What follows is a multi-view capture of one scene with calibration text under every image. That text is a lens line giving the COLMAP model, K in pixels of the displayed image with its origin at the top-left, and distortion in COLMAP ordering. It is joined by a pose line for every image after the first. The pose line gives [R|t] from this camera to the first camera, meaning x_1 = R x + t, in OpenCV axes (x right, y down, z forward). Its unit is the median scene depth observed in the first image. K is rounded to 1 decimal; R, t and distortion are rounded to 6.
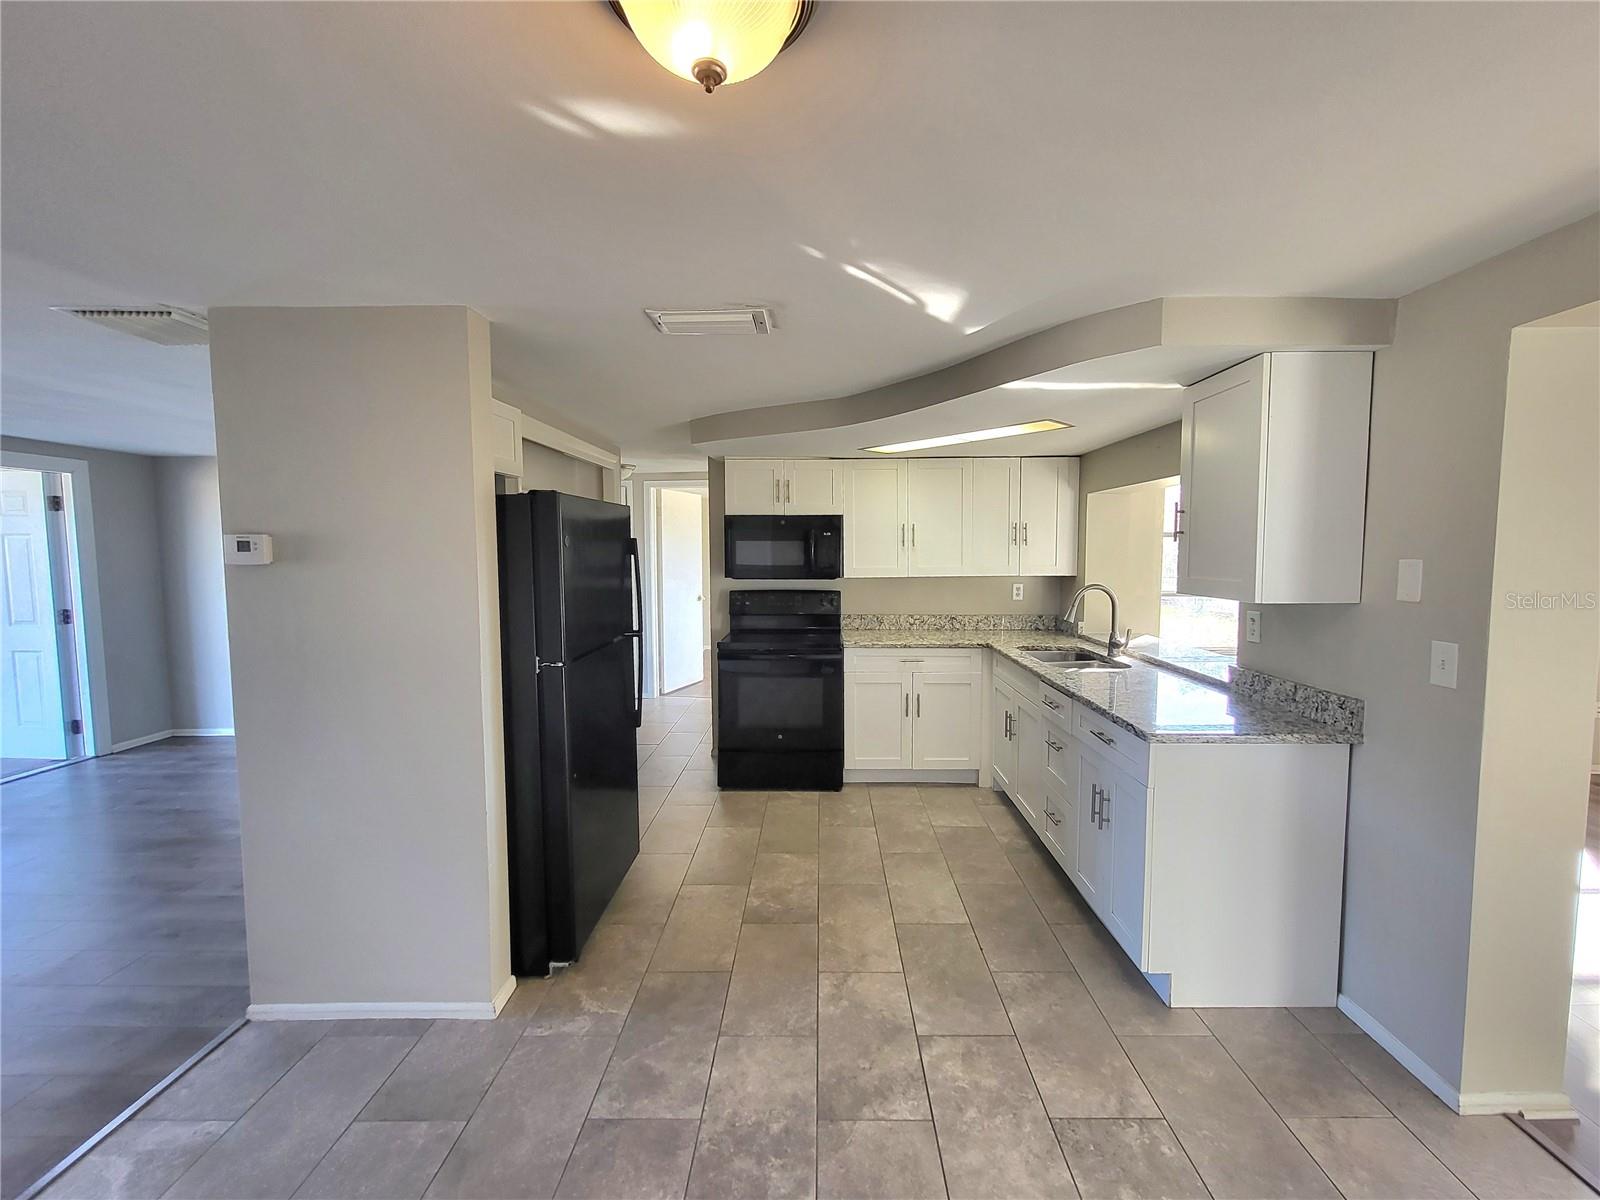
lens RADIAL K [[665.6, 0, 815.2], [0, 665.6, 597.8], [0, 0, 1]] dist [-0.001556, -0.000677]
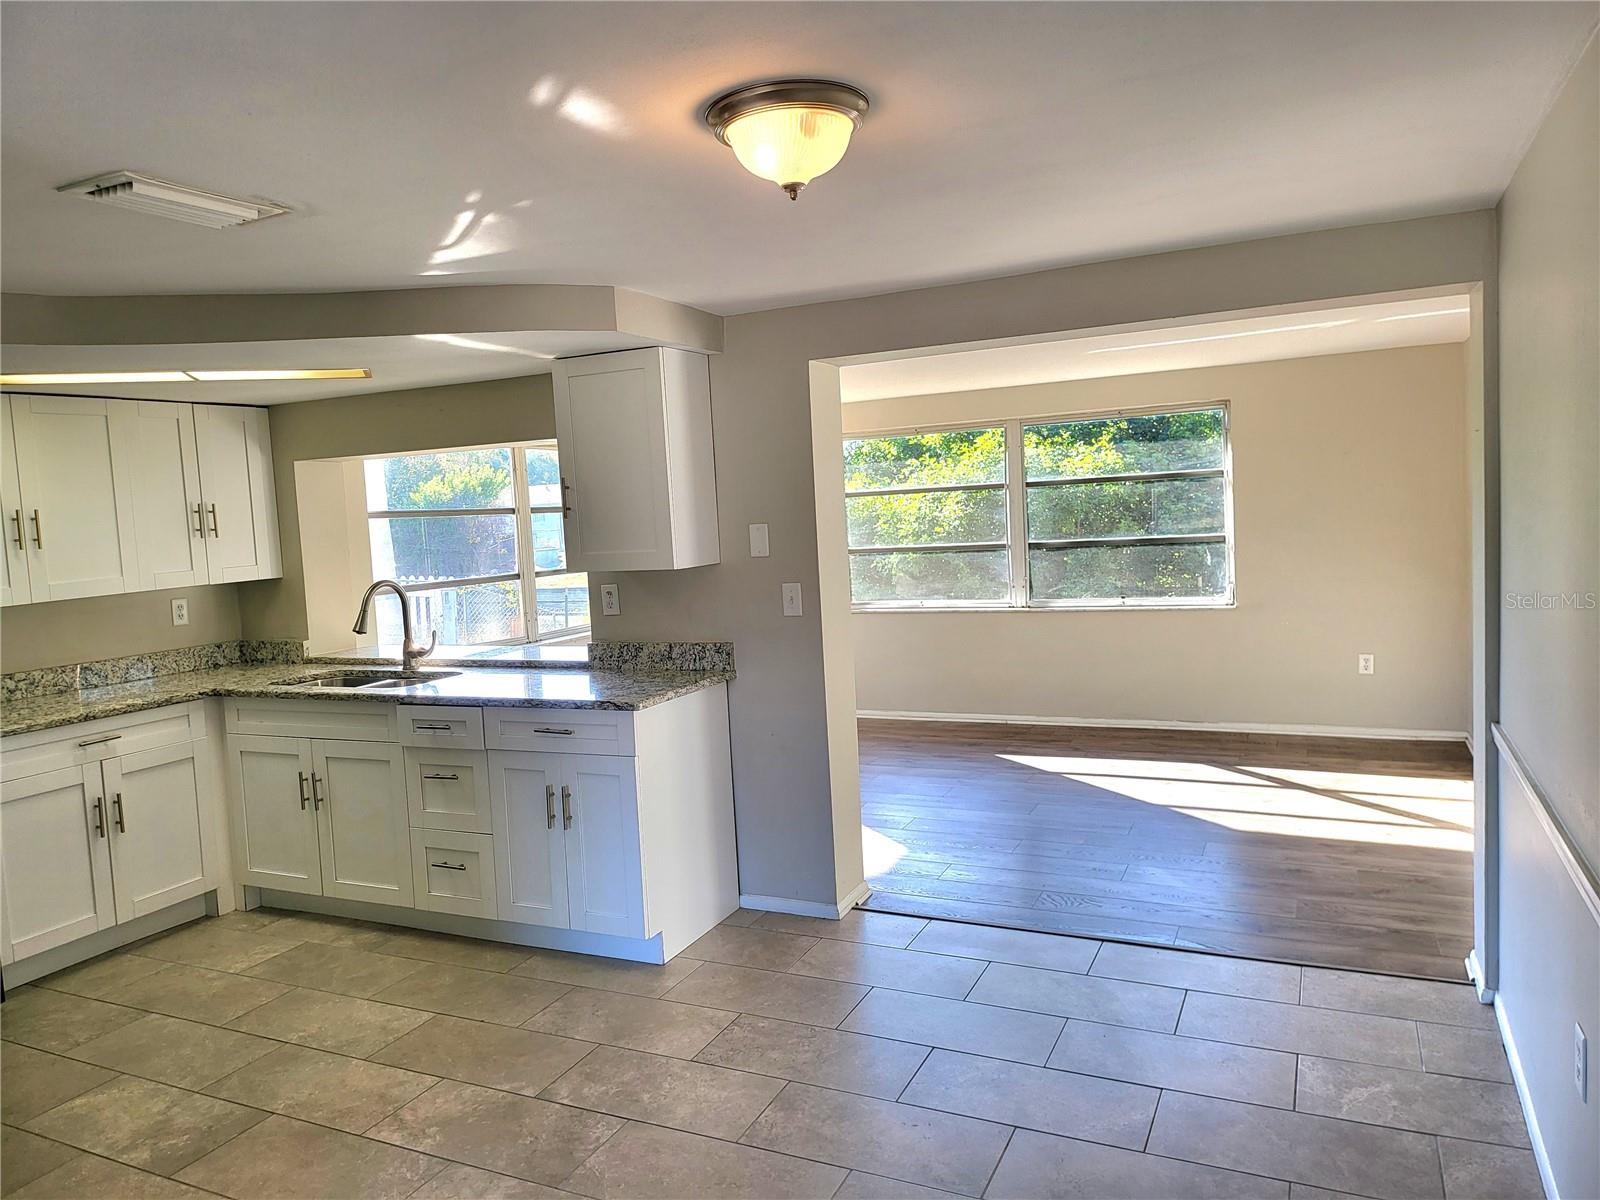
lens RADIAL K [[1118.6, 0, 800.0], [0, 1118.6, 600.0], [0, 0, 1]] dist [0.080061, -0.089929]
pose [[0.418977, -0.097468, 0.902750, -0.724202], [0.119246, 0.991517, 0.051709, -0.010009], [-0.900133, 0.085985, 0.427045, 0.007501]]
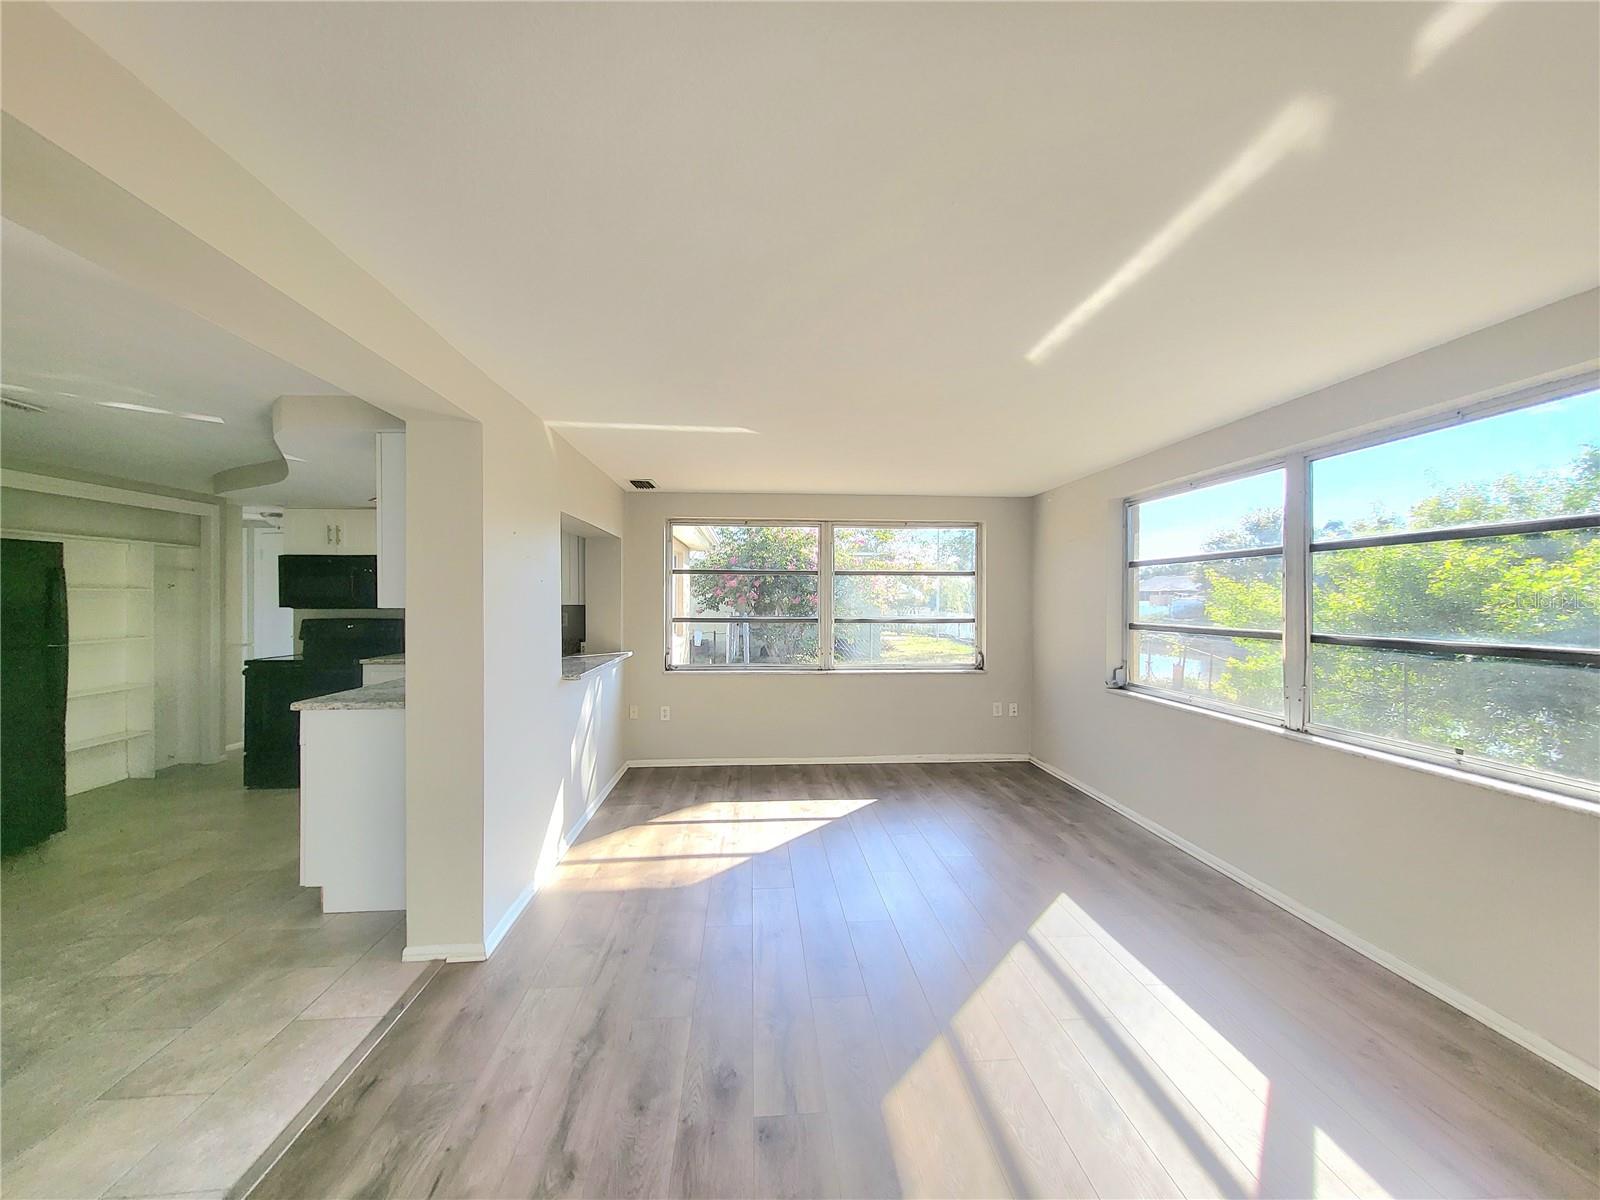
lens RADIAL K [[631.6, 0, 800.0], [0, 631.6, 600.0], [0, 0, 1]] dist [-0.001531, -0.000353]
pose [[0.996514, -0.002075, 0.083402, 1.092261], [0.008206, 0.997281, -0.073235, 0.073129], [-0.083023, 0.073664, 0.993821, -0.297683]]
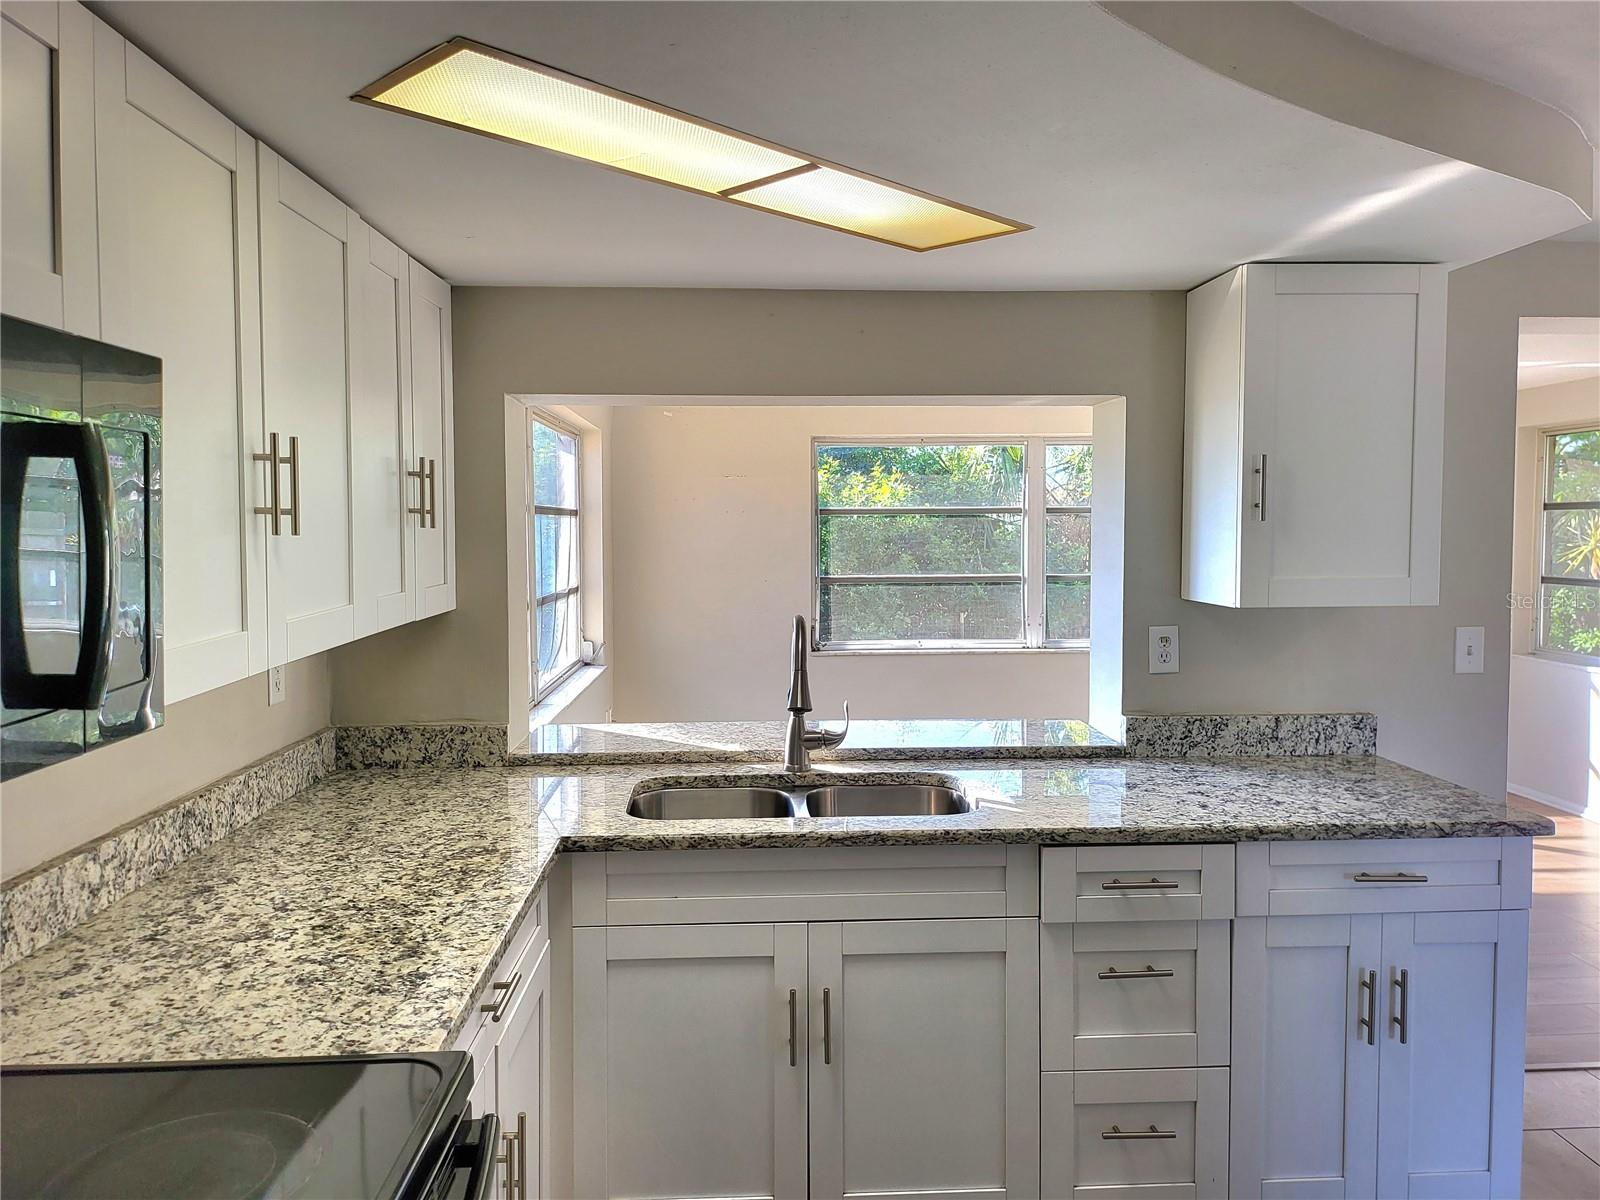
lens RADIAL K [[1118.6, 0, 800.0], [0, 1118.6, 600.0], [0, 0, 1]] dist [0.080061, -0.089929]
pose [[-0.068191, -0.068460, 0.995321, -0.395320], [0.077414, 0.994272, 0.073692, -0.108560], [-0.994664, 0.082077, -0.062501, 1.345218]]
